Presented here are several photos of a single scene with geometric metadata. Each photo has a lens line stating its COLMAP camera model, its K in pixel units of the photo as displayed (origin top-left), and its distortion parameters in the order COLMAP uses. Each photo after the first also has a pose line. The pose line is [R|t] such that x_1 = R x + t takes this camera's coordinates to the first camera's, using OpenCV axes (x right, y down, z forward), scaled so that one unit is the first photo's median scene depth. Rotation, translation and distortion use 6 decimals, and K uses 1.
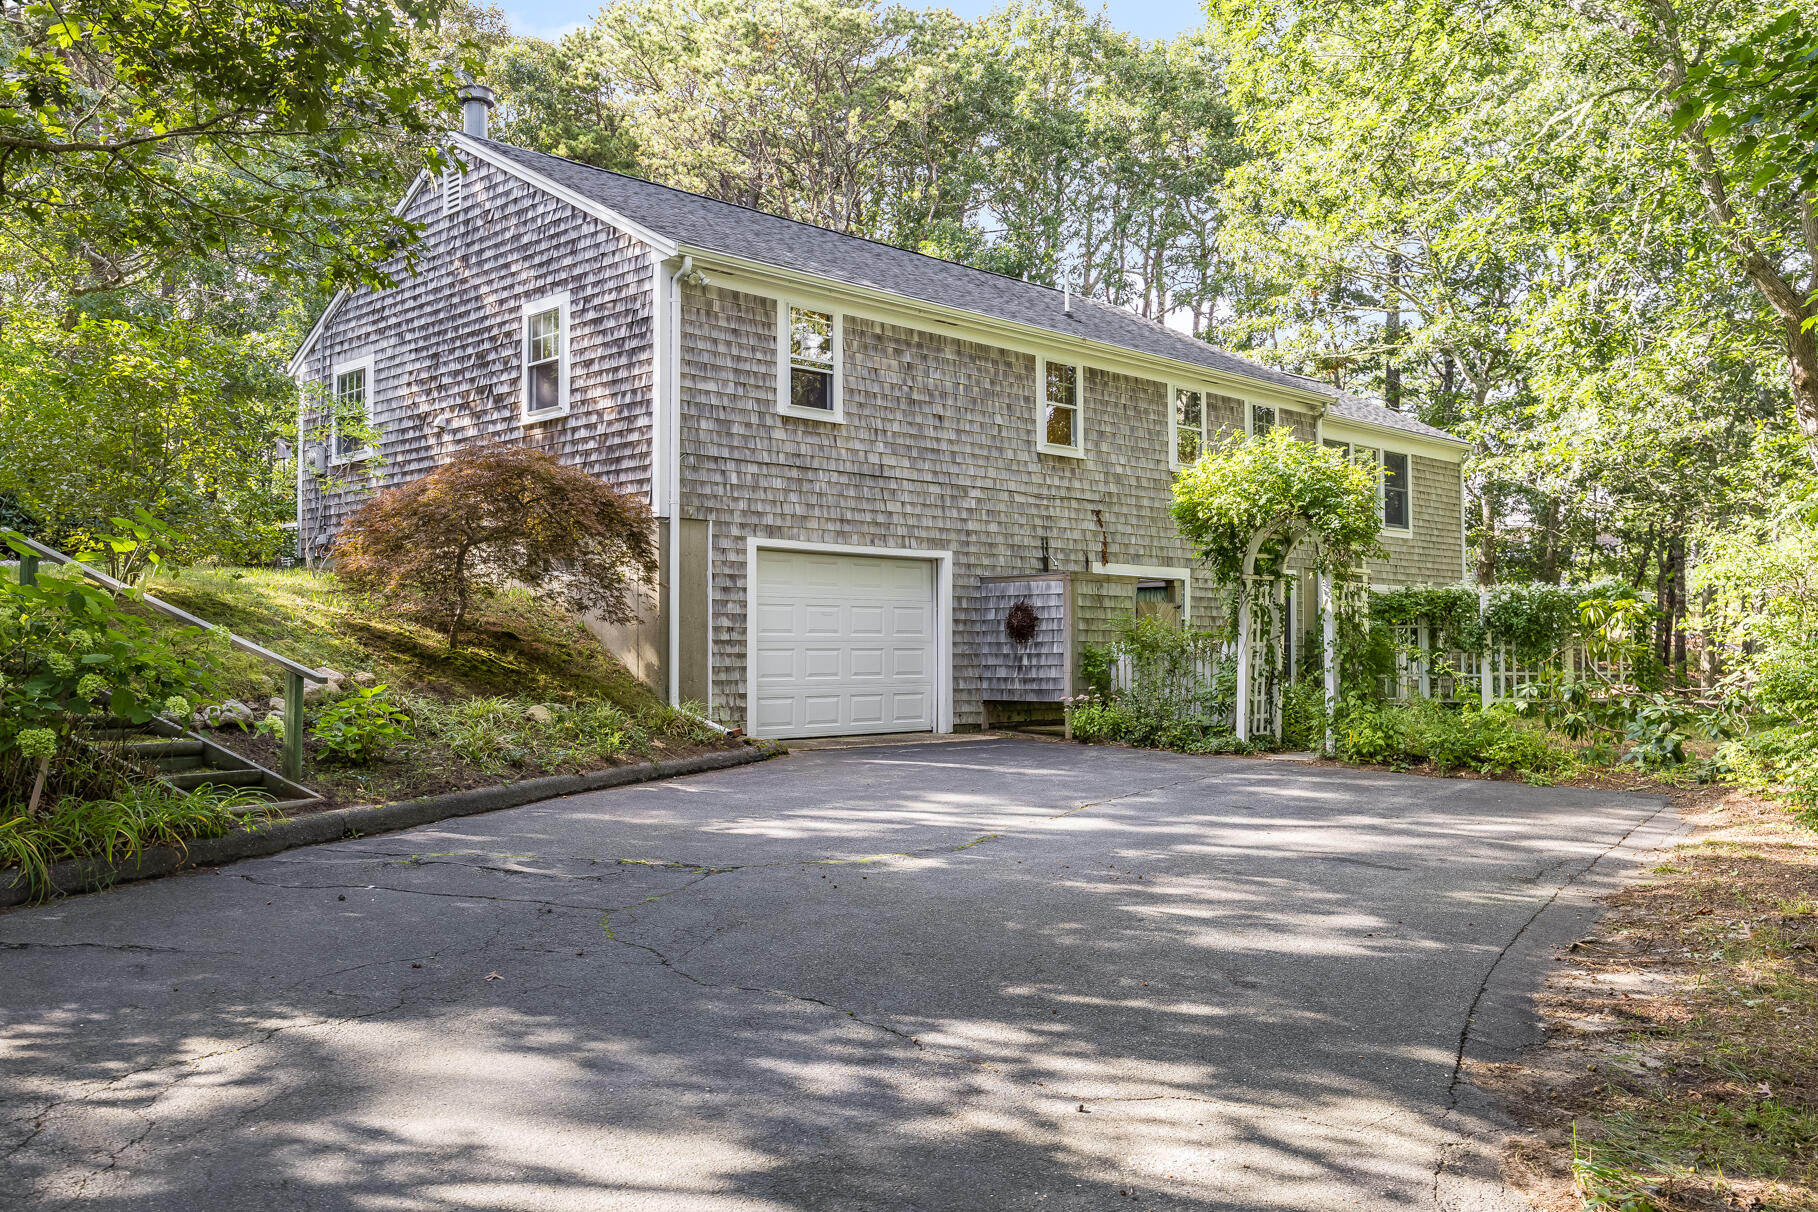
lens RADIAL K [[1477.6, 0, 909.0], [0, 1477.6, 606.0], [0, 0, 1]] dist [-0.000487, 0.001743]
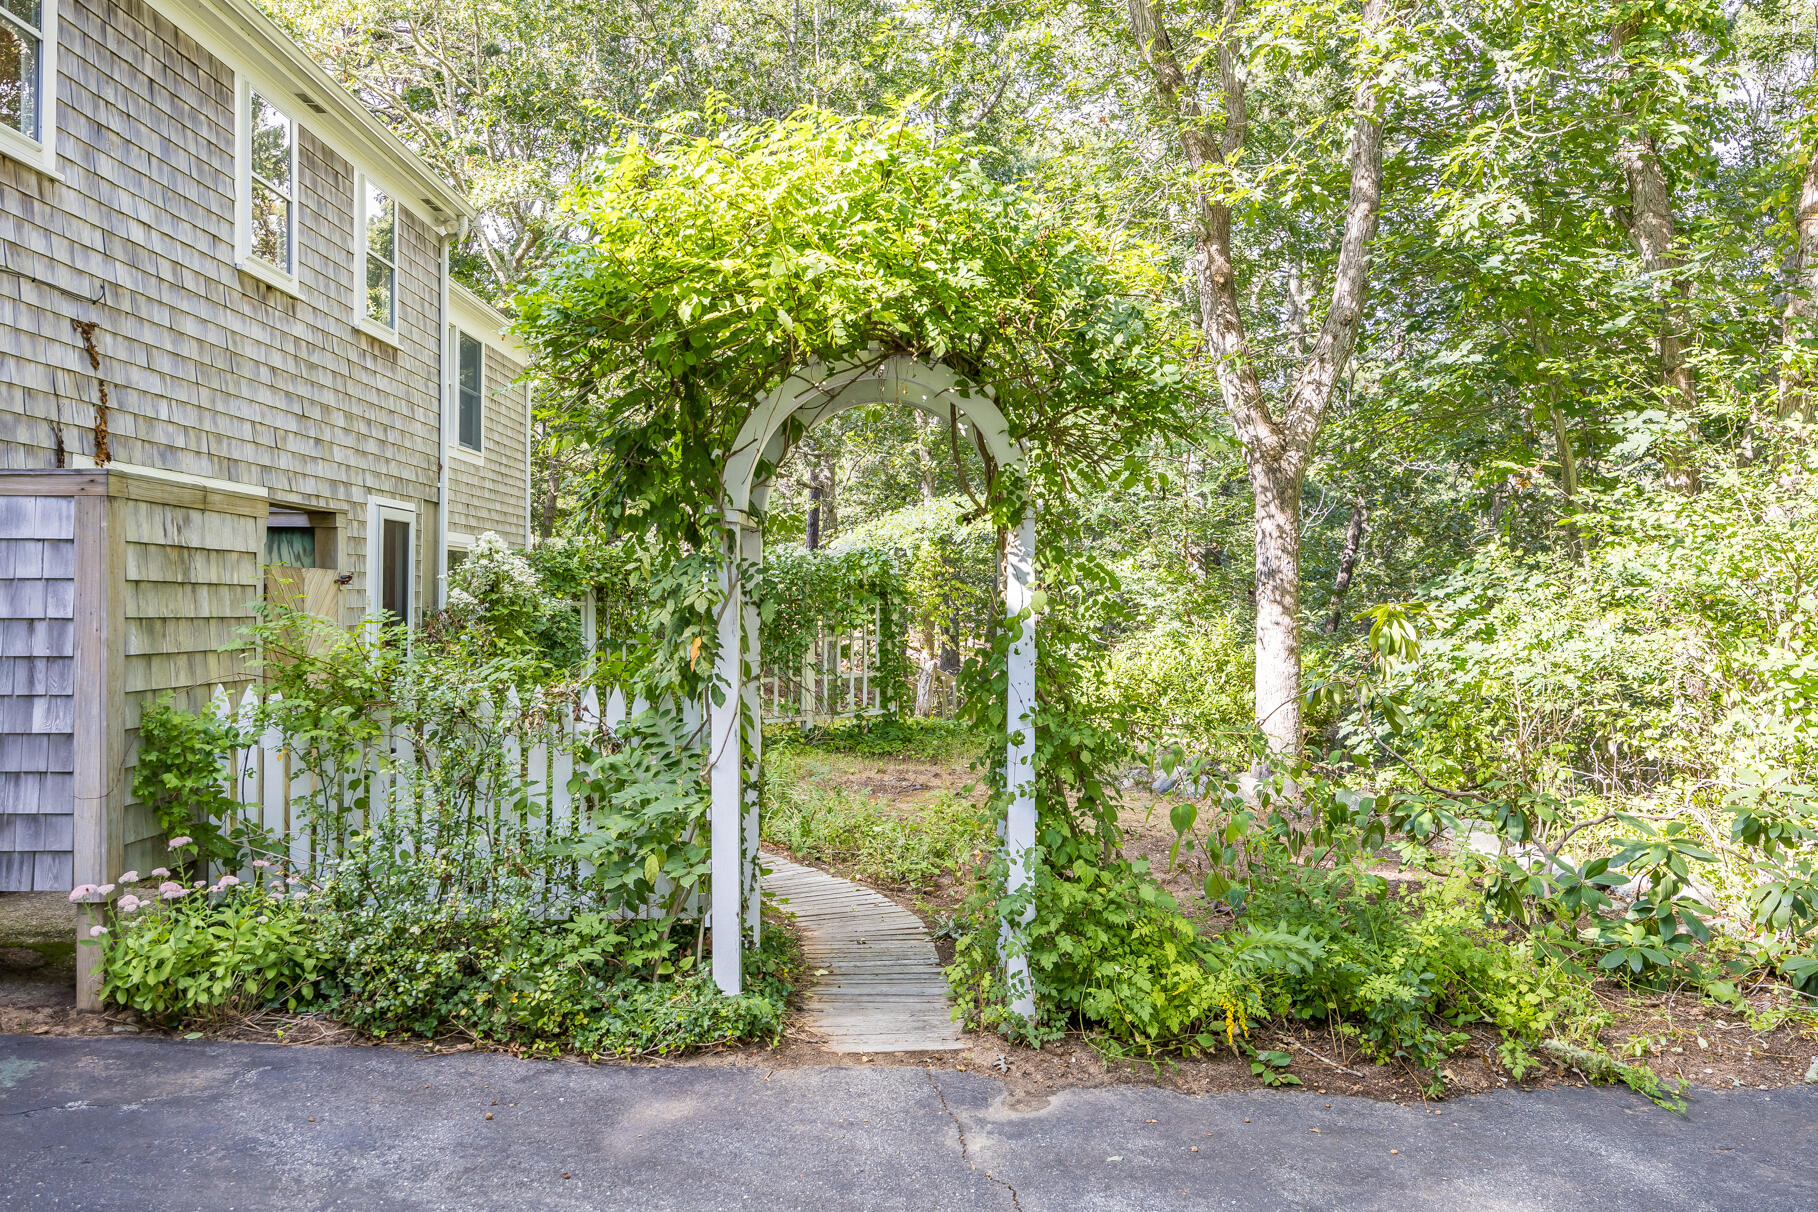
lens RADIAL K [[1477.6, 0, 909.0], [0, 1477.6, 606.0], [0, 0, 1]] dist [-0.000487, 0.001743]
pose [[0.721840, 0.006080, 0.692034, 0.016224], [-0.031790, 0.999197, 0.024381, -0.006958], [-0.691330, -0.039598, 0.721453, 0.615948]]
